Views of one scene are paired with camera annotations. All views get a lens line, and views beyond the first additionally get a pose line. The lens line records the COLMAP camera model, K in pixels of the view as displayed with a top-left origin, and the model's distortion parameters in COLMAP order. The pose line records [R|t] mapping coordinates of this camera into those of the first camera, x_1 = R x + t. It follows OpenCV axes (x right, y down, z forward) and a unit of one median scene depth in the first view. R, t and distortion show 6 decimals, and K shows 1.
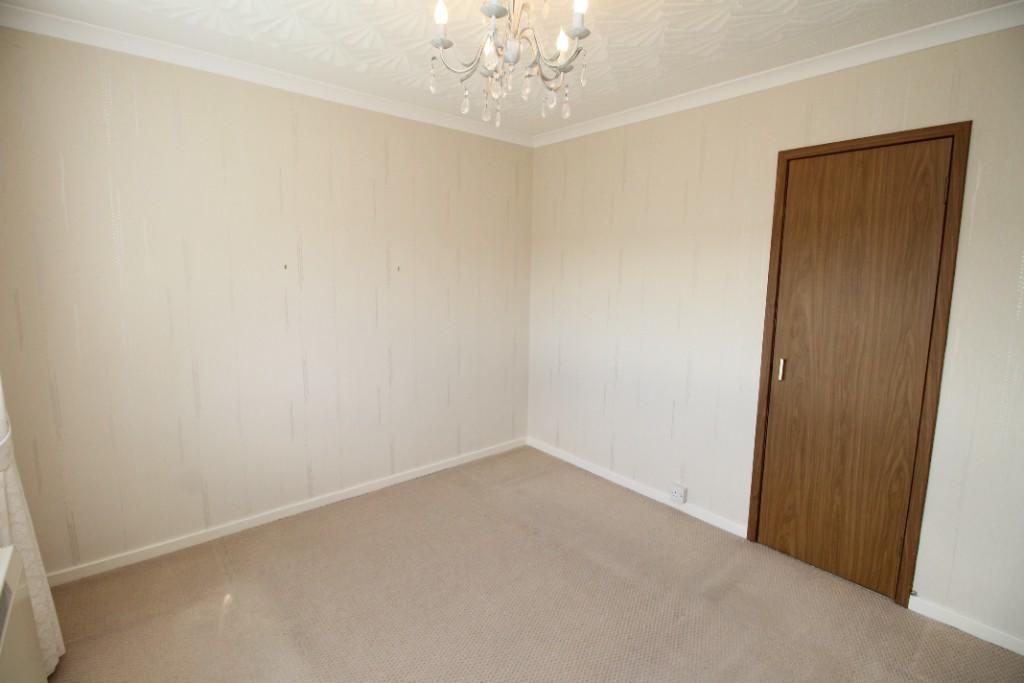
lens RADIAL K [[482.9, 0, 509.4], [0, 482.9, 329.2], [0, 0, 1]] dist [0.001520, -0.010244]
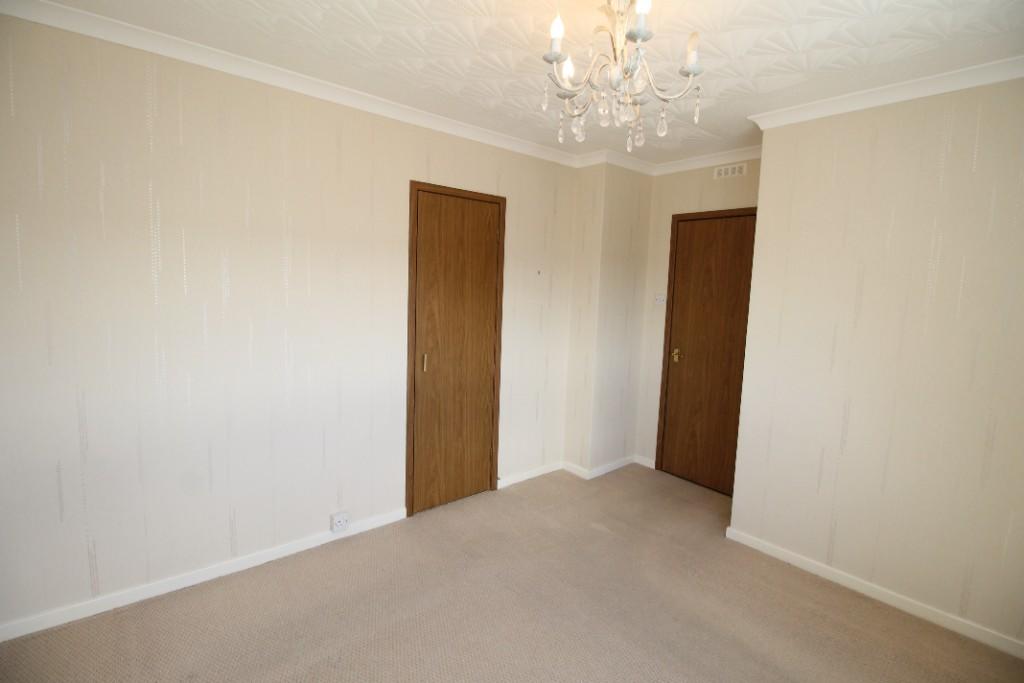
lens RADIAL K [[477.5, 0, 511.8], [0, 477.5, 331.4], [0, 0, 1]] dist [0.000539, -0.013394]
pose [[-0.005963, -0.116139, 0.993215, -0.651539], [0.089385, 0.989195, 0.116205, -0.120771], [-0.995979, 0.089471, 0.004482, 0.804834]]
